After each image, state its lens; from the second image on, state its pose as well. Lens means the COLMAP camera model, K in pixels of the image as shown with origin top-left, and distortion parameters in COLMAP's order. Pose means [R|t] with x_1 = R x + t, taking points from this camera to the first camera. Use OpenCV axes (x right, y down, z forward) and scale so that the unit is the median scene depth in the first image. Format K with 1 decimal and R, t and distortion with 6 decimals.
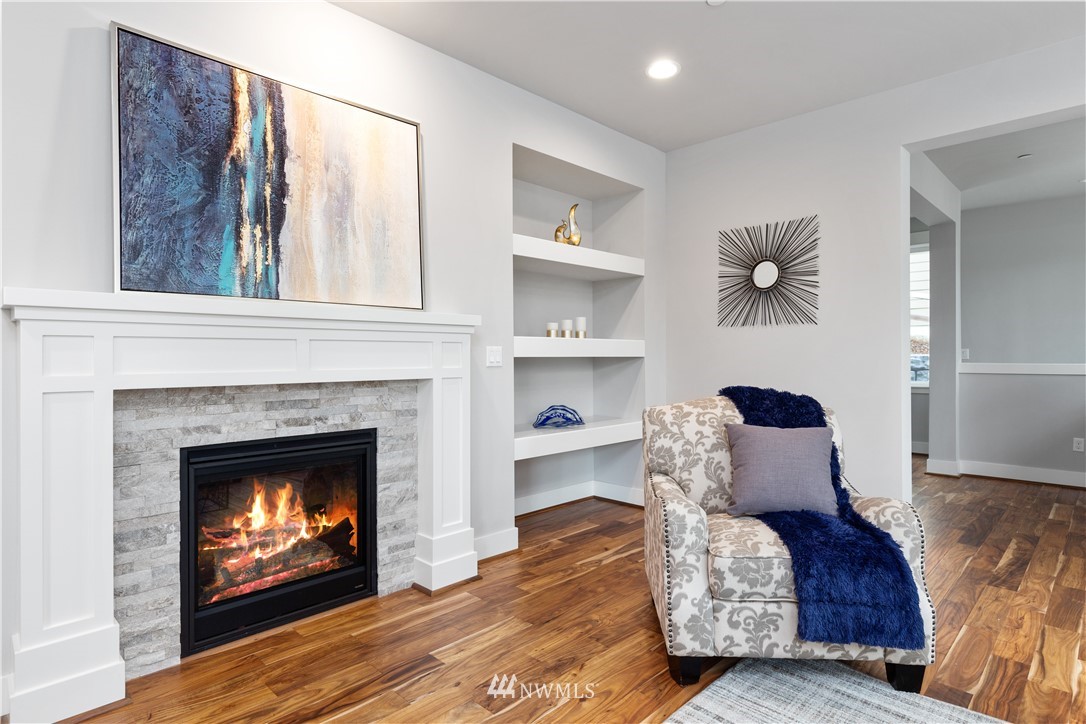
lens RADIAL K [[589.6, 0, 542.9], [0, 589.6, 359.1], [0, 0, 1]] dist [-0.001325, 0.000236]
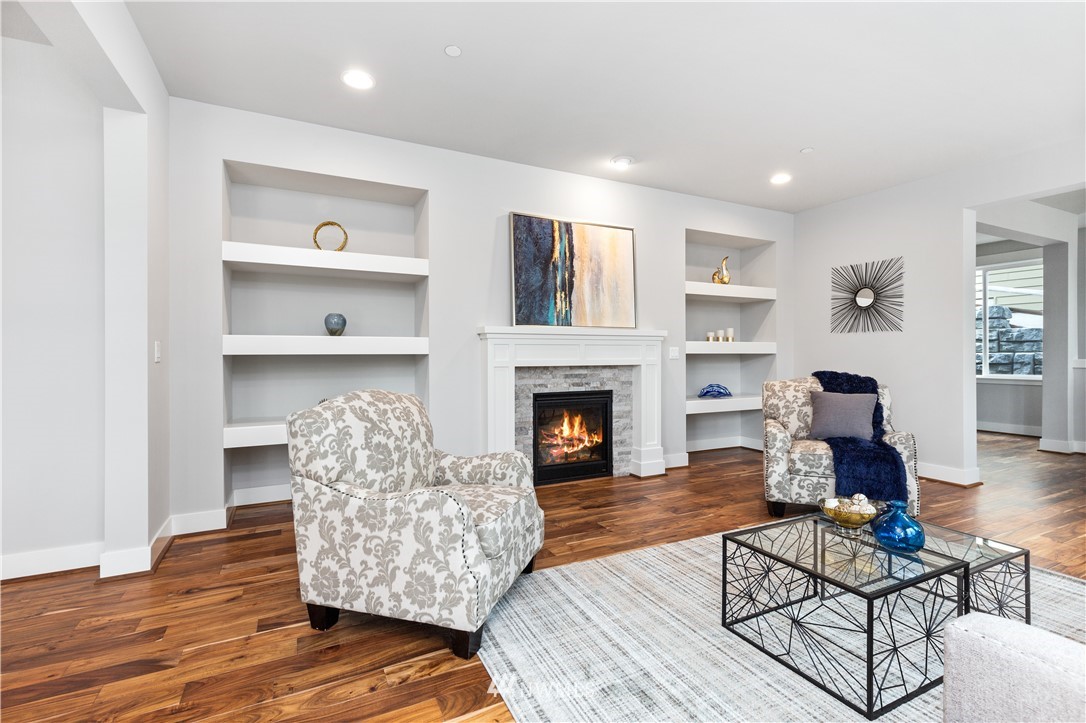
lens RADIAL K [[483.6, 0, 544.7], [0, 483.6, 354.5], [0, 0, 1]] dist [0.003172, -0.000114]
pose [[0.946470, 0.002295, -0.322783, 0.022053], [-0.003038, 0.999994, -0.001800, 0.004302], [0.322777, 0.002685, 0.946471, -0.633341]]
